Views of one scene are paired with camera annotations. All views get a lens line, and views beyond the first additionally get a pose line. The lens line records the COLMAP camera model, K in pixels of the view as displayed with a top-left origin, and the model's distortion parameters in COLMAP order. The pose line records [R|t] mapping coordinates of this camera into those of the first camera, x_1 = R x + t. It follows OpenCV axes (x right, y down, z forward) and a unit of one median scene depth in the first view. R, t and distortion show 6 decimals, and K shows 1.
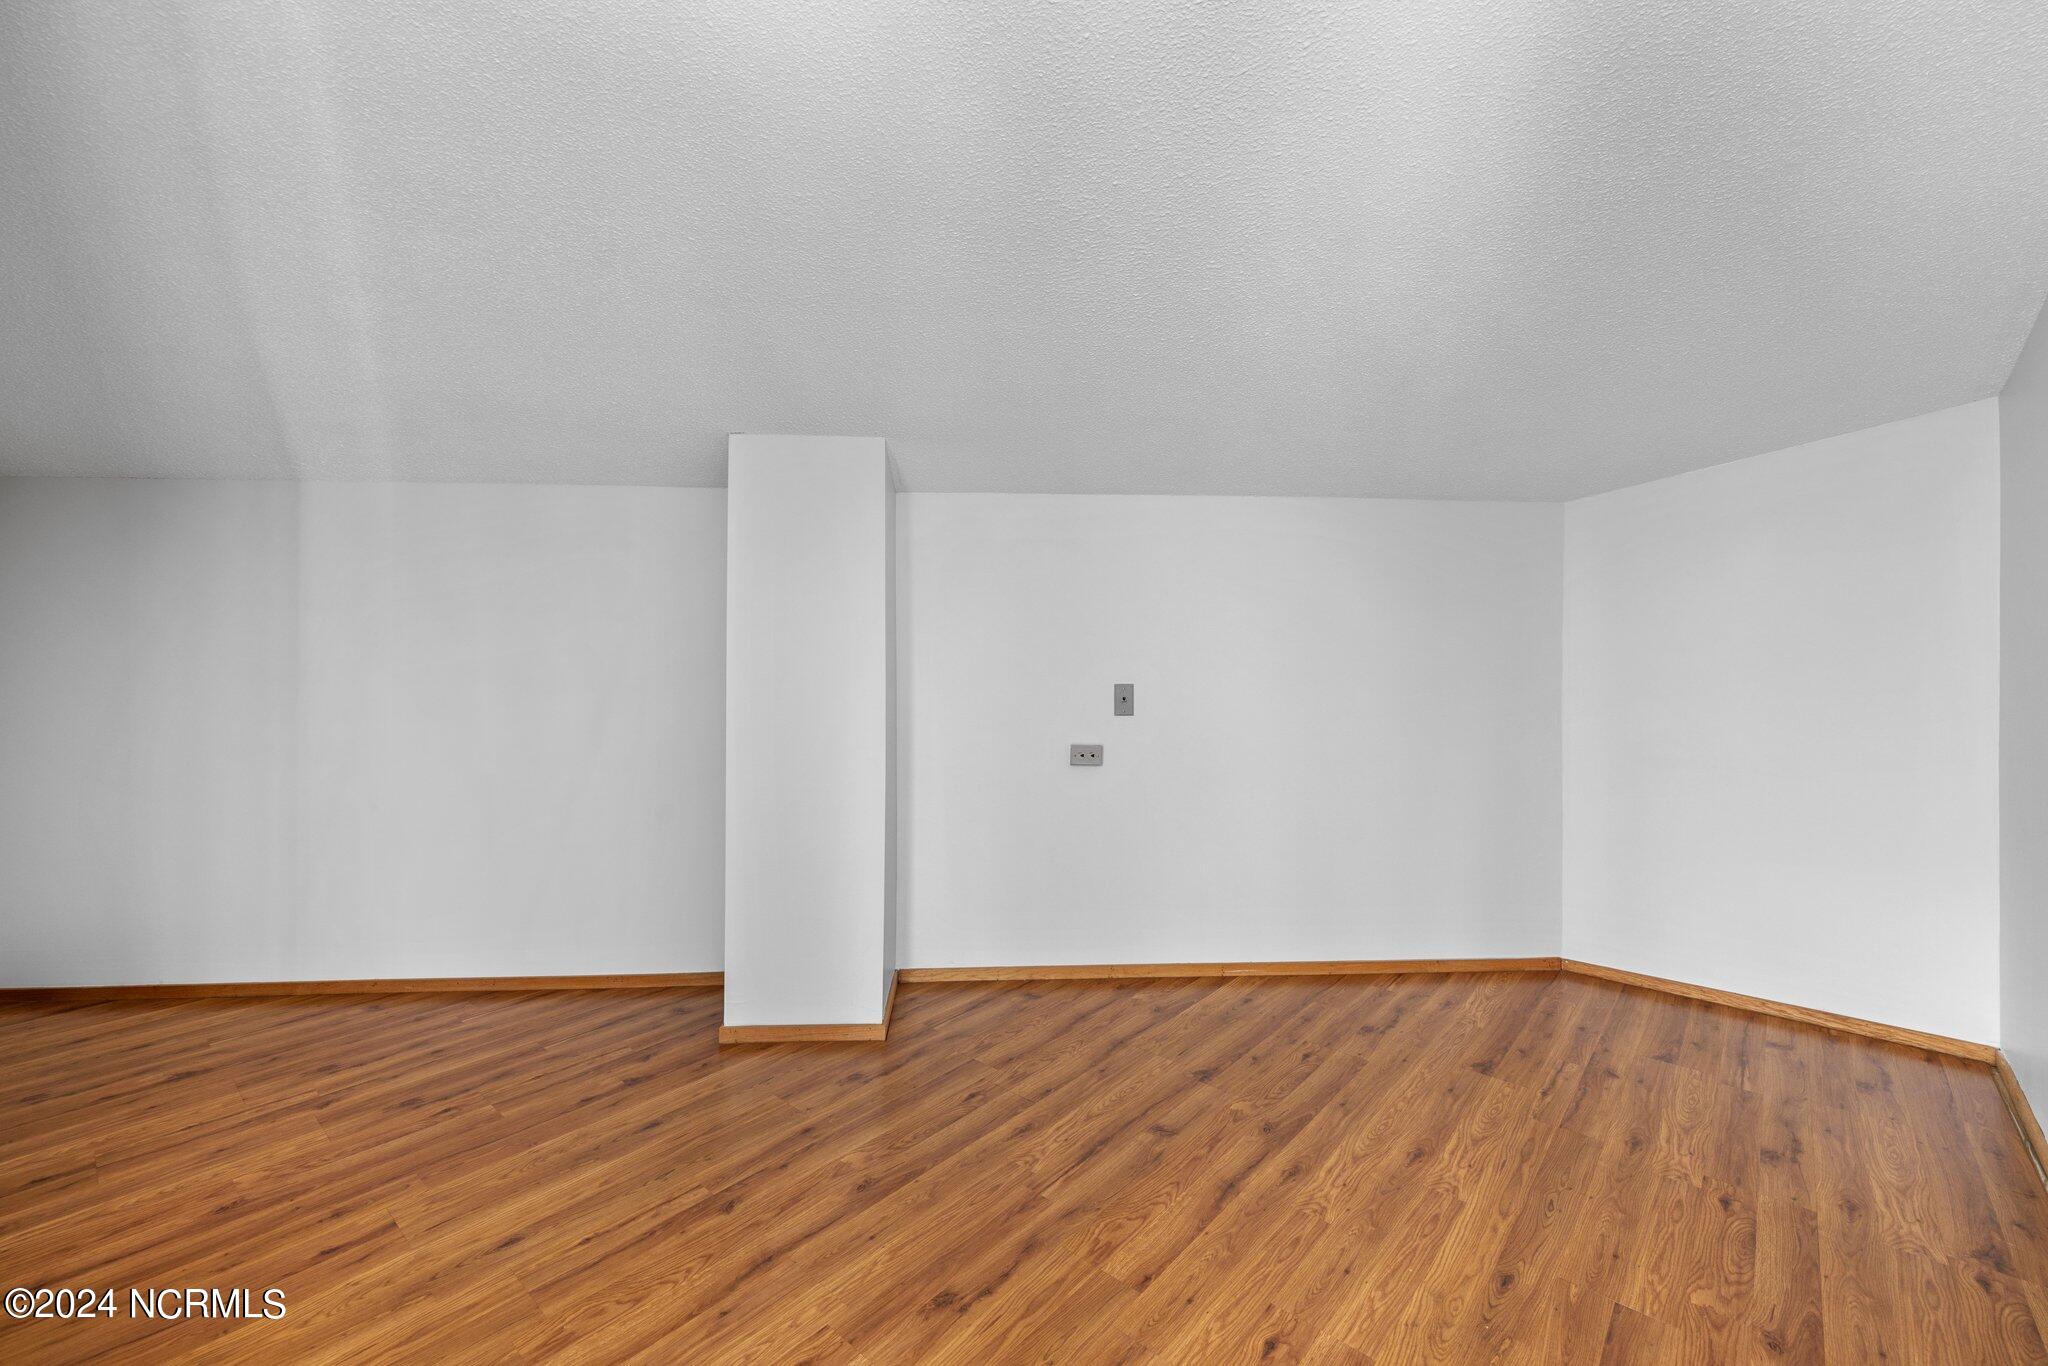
lens RADIAL K [[853.8, 0, 1021.0], [0, 853.8, 673.8], [0, 0, 1]] dist [0.001526, 0.000244]
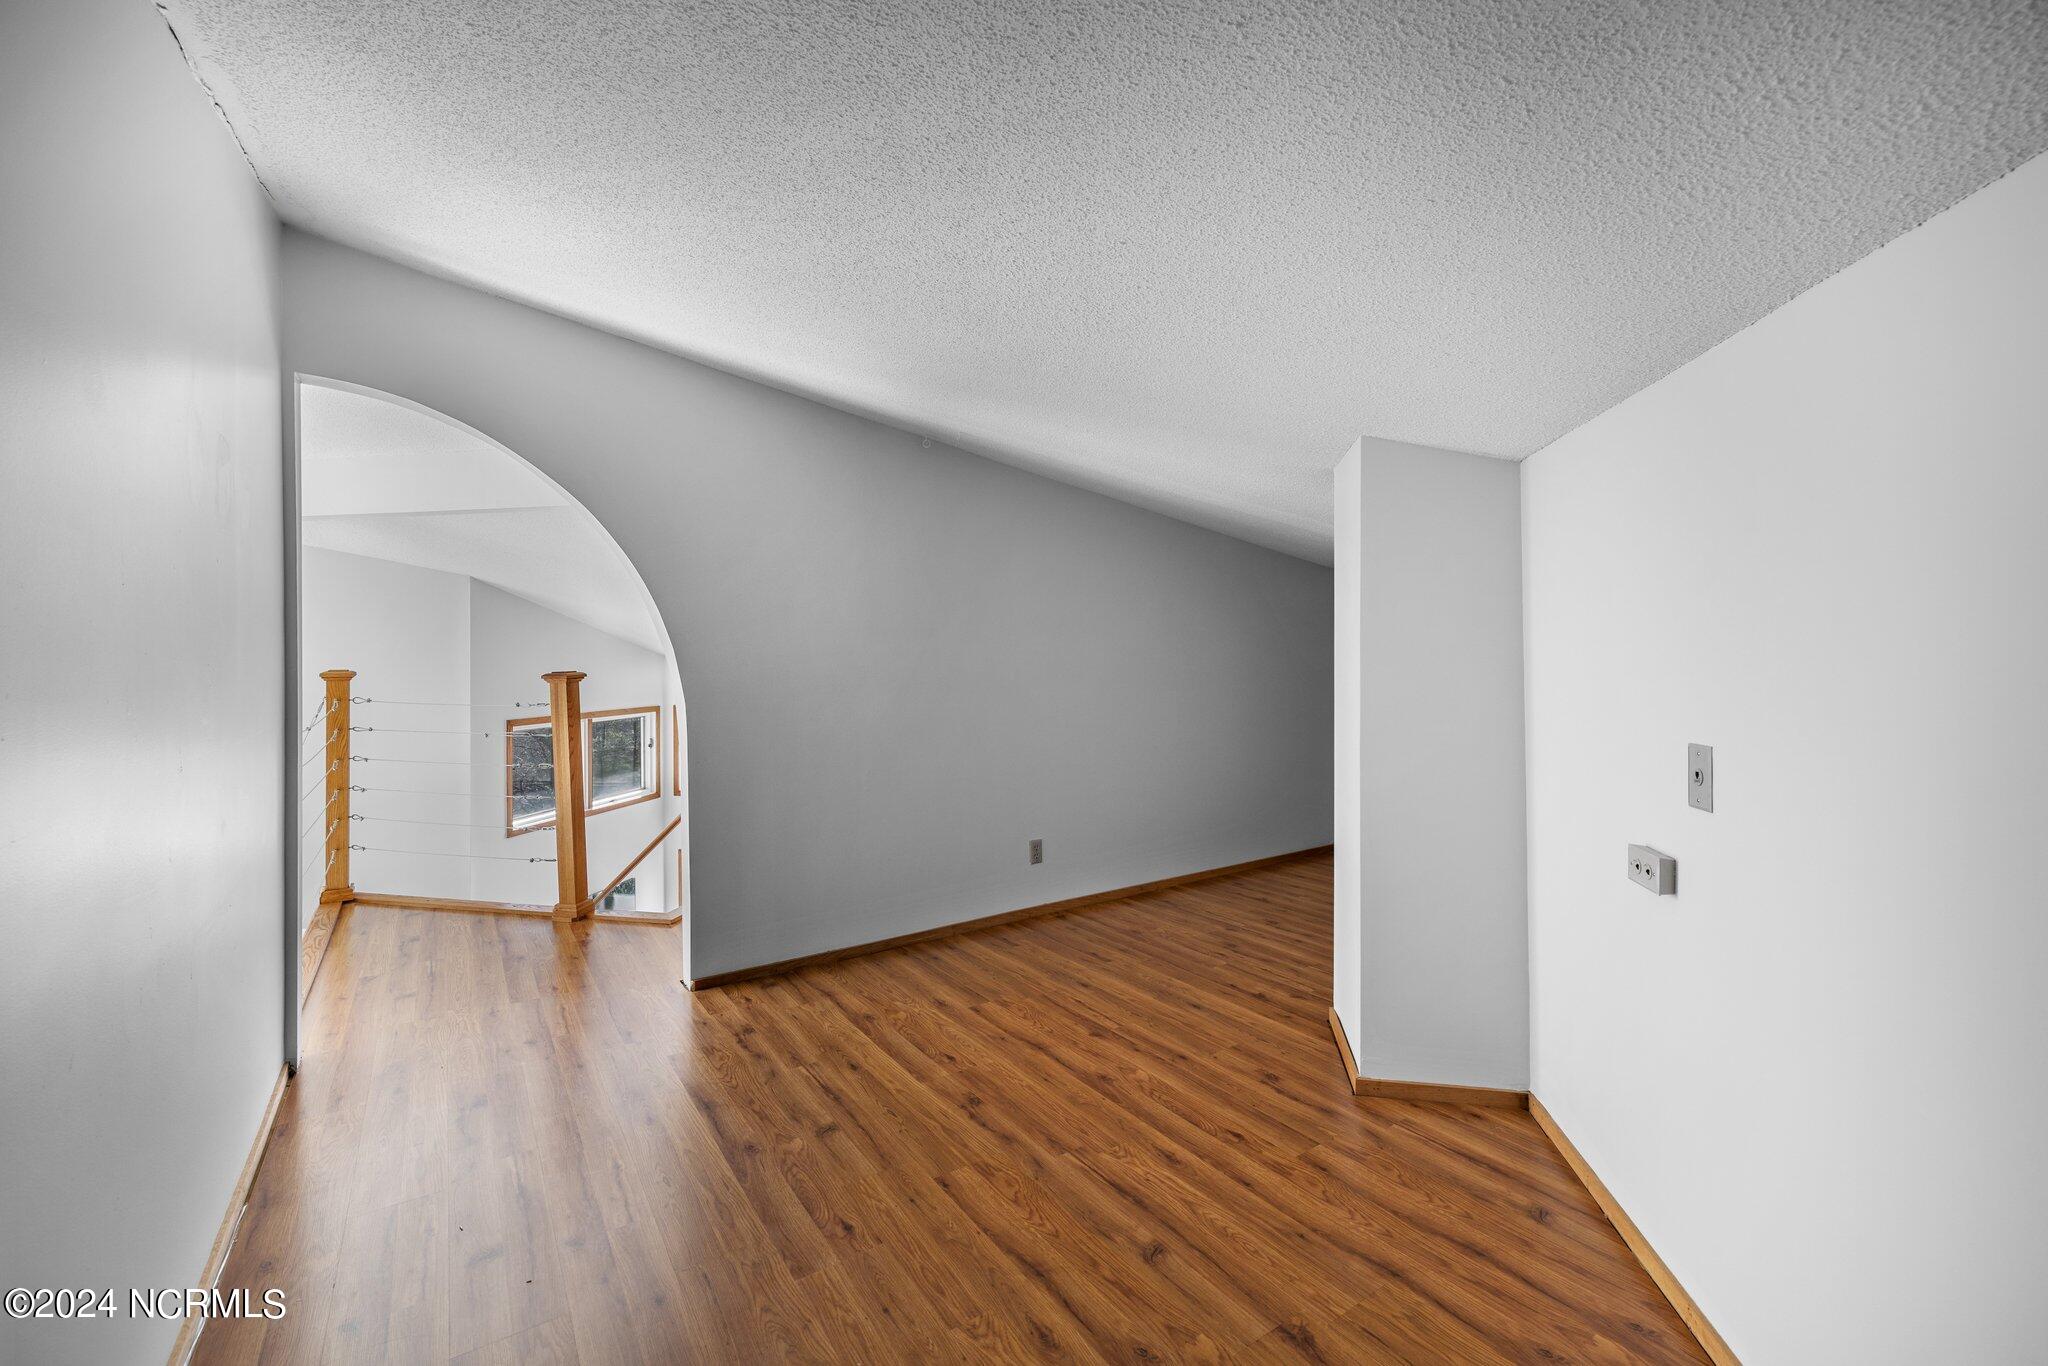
lens RADIAL K [[853.8, 0, 1025.6], [0, 853.8, 677.9], [0, 0, 1]] dist [0.001526, 0.000244]
pose [[-0.243483, 0.023798, -0.969613, 1.089627], [-0.027456, 0.999129, 0.031417, -0.049300], [0.969517, 0.034271, -0.242617, 1.171115]]
